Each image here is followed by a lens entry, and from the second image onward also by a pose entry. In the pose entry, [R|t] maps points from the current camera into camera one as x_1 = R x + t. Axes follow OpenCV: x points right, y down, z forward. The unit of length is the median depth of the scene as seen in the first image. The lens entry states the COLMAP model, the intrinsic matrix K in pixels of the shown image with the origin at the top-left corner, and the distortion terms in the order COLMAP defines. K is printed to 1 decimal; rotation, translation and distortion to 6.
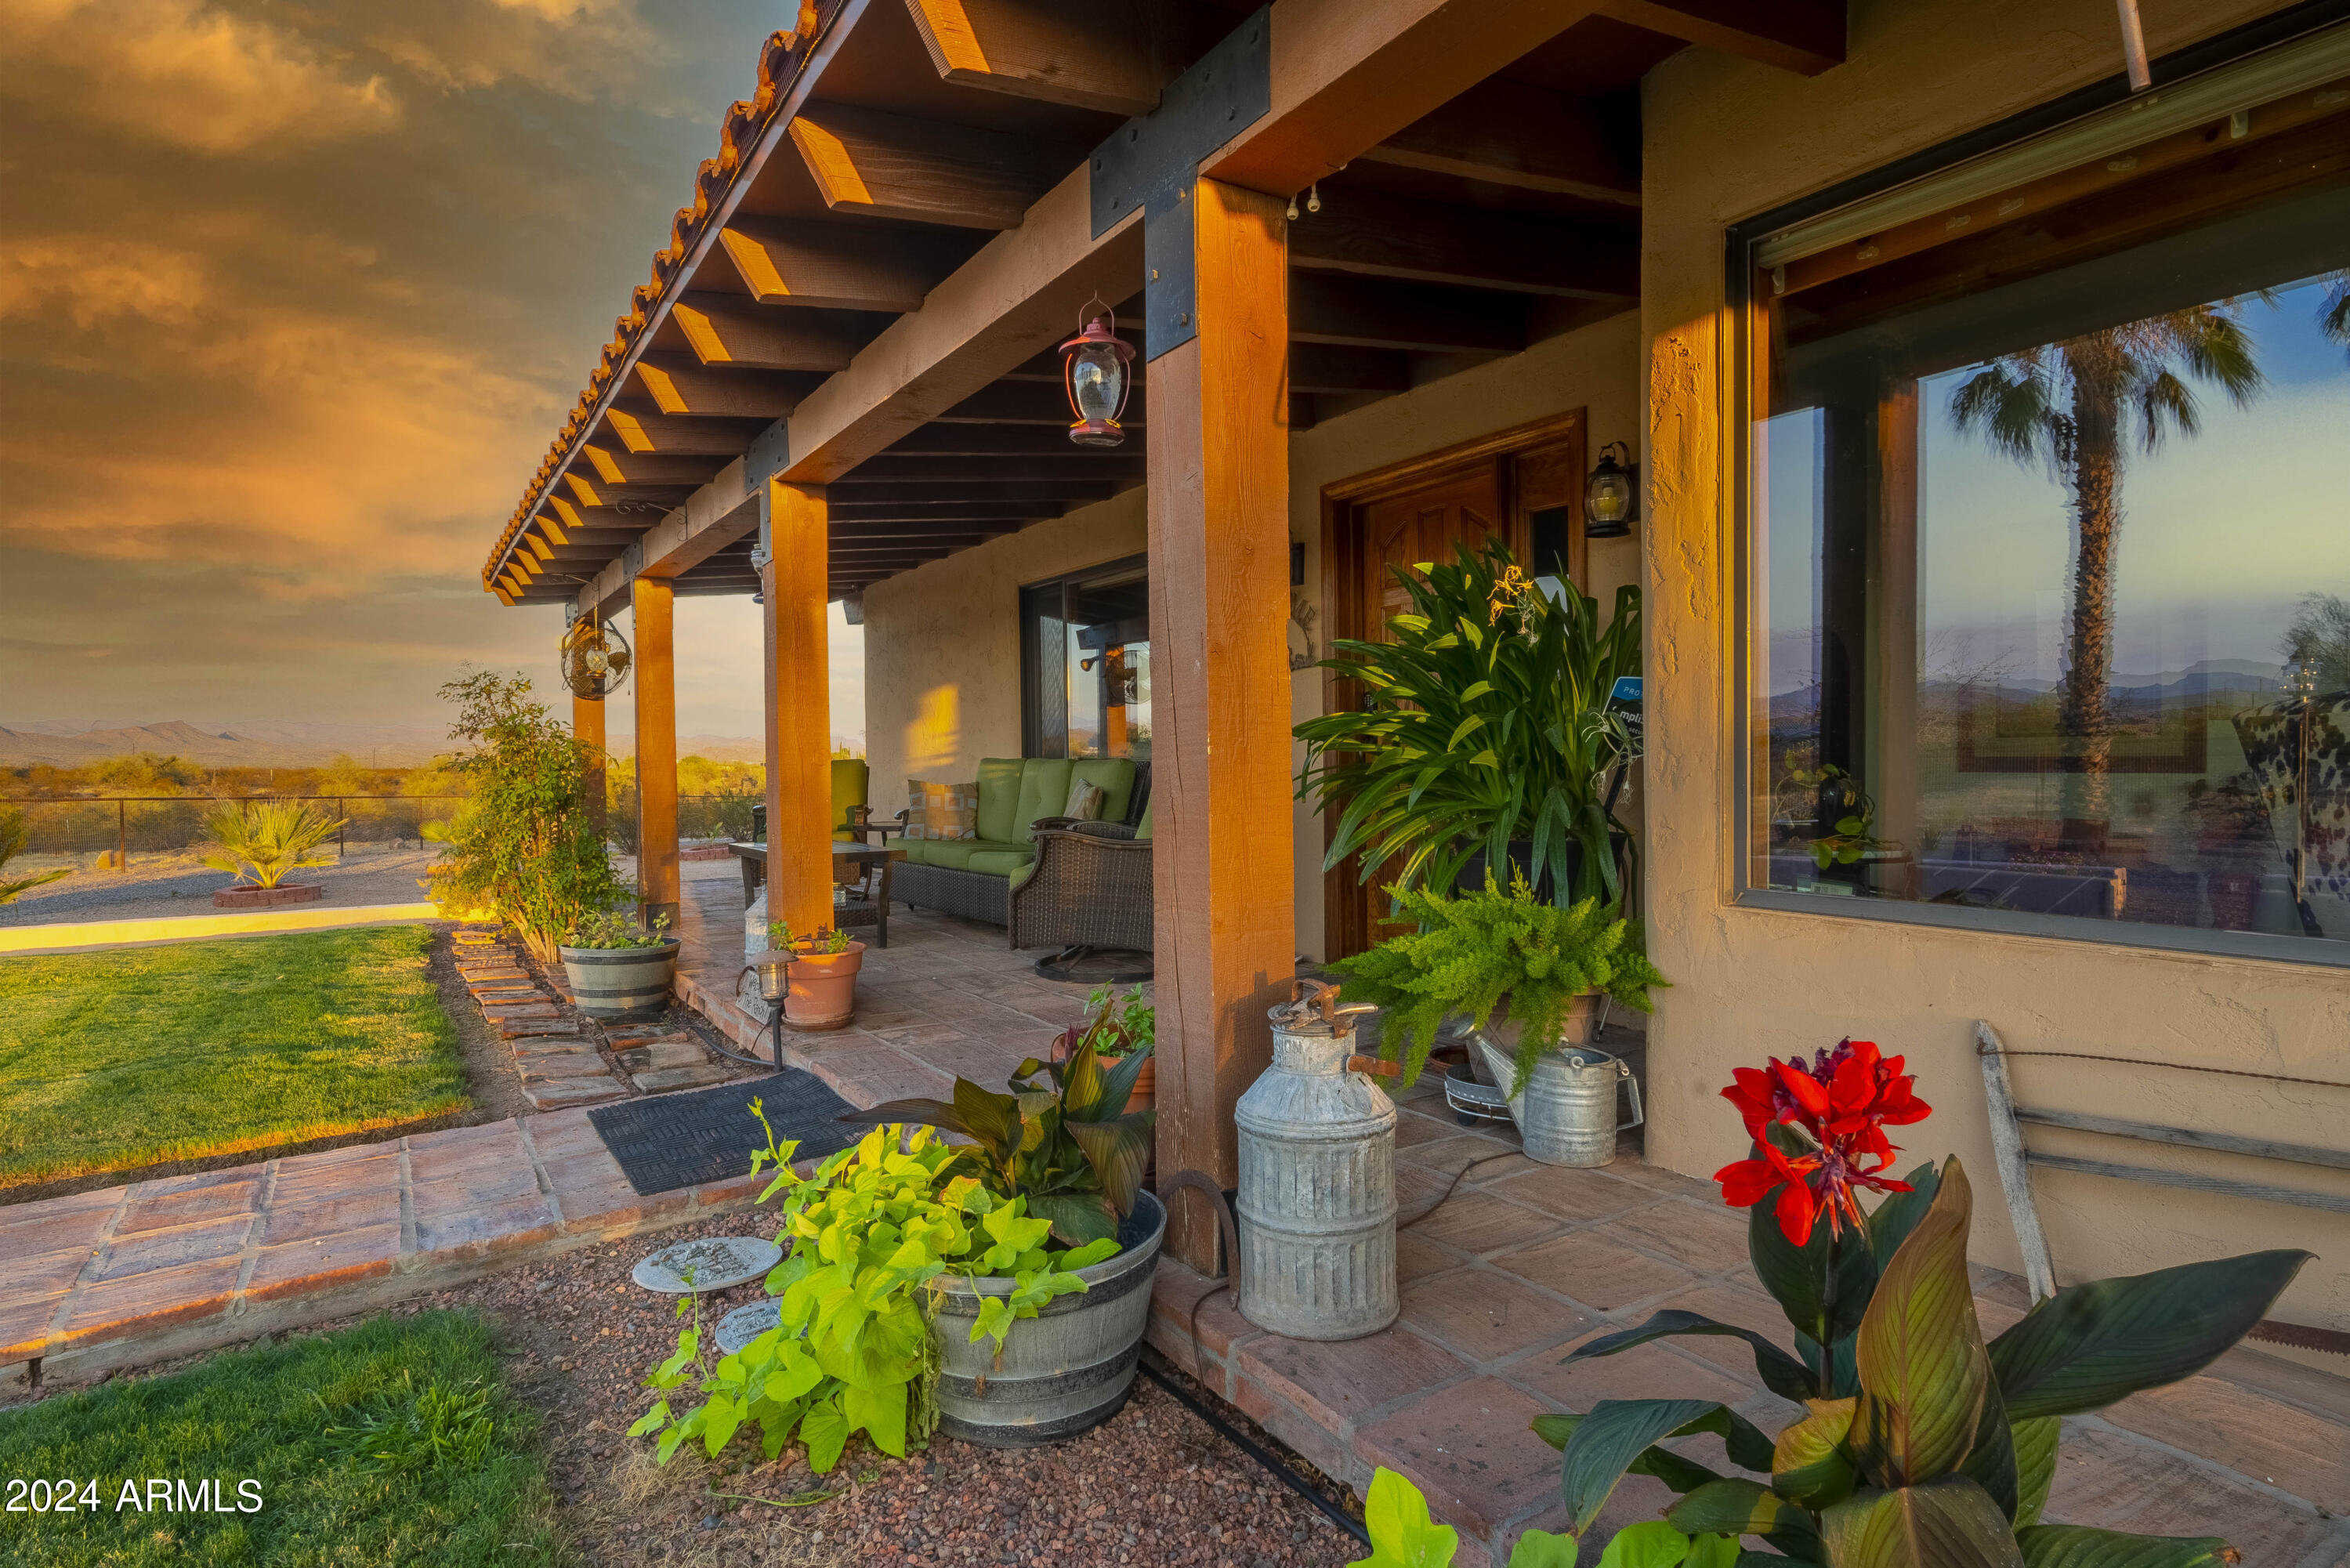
lens RADIAL K [[1263.8, 0, 1183.2], [0, 1263.8, 783.3], [0, 0, 1]] dist [-0.002123, -0.001414]
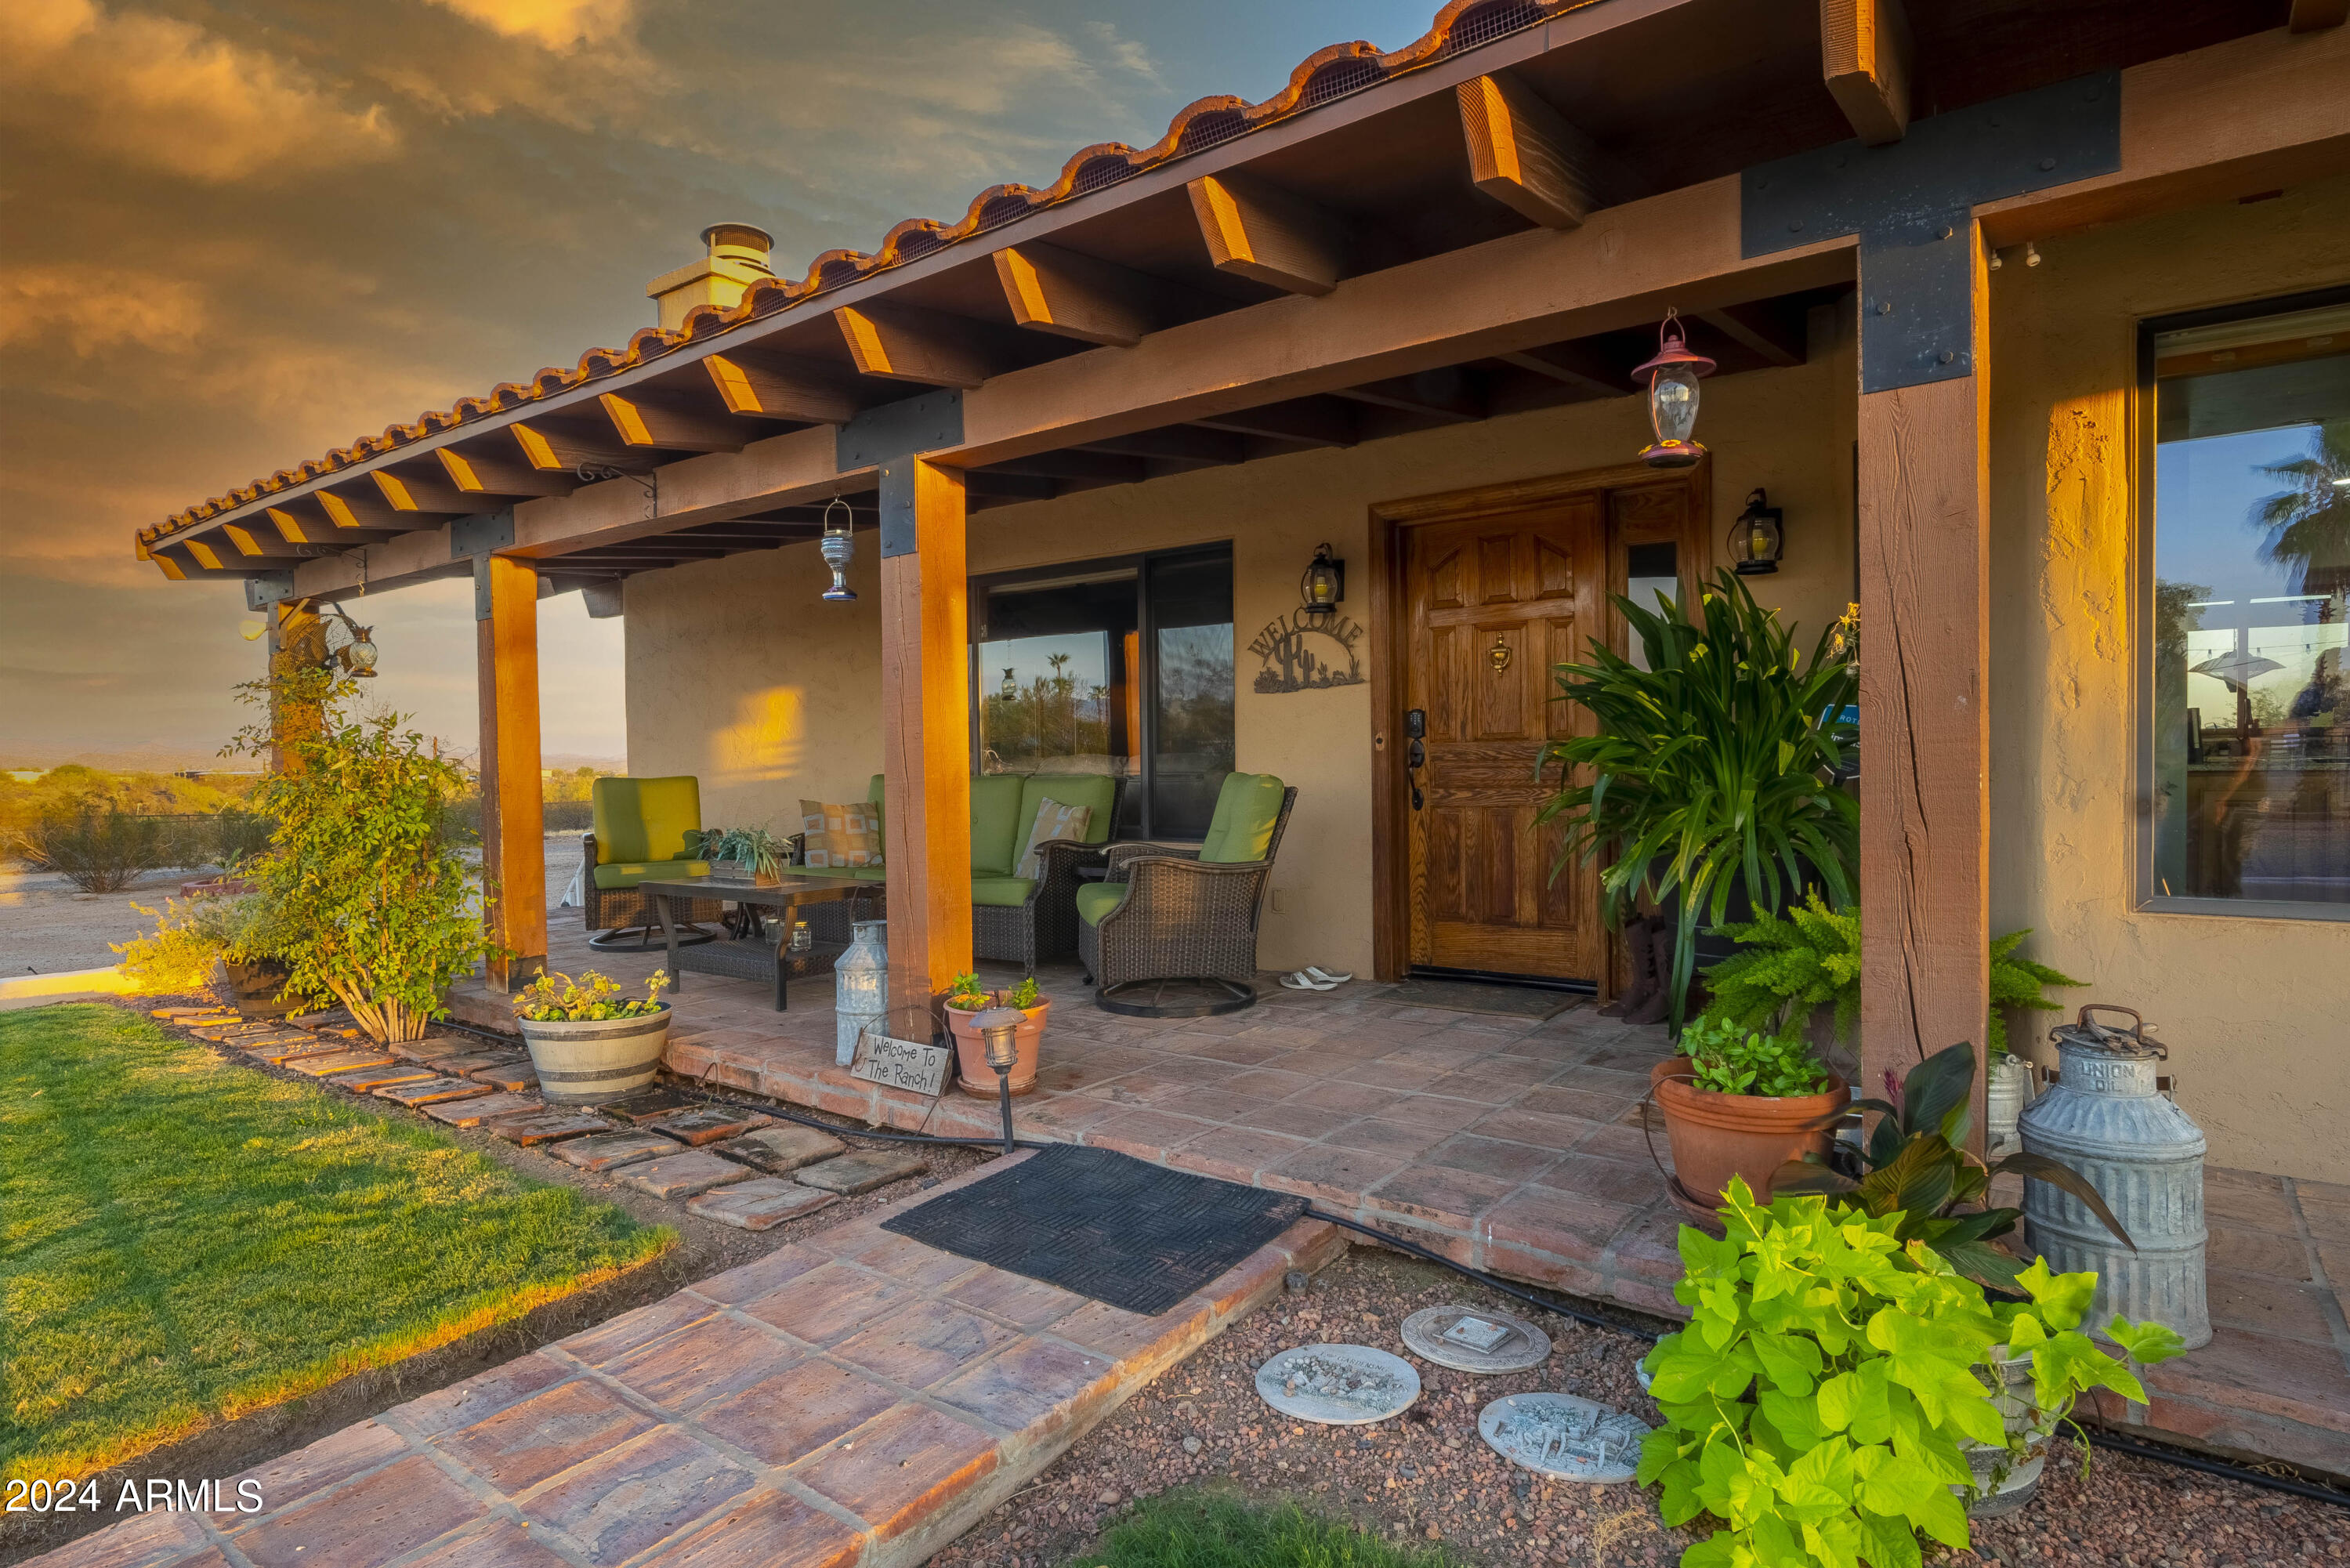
lens RADIAL K [[1263.8, 0, 1182.0], [0, 1263.8, 779.7], [0, 0, 1]] dist [-0.002123, -0.001414]
pose [[0.937569, -0.009433, 0.347671, -0.516179], [0.011695, 0.999922, -0.004410, -0.018558], [-0.347602, 0.008201, 0.937606, 0.151928]]
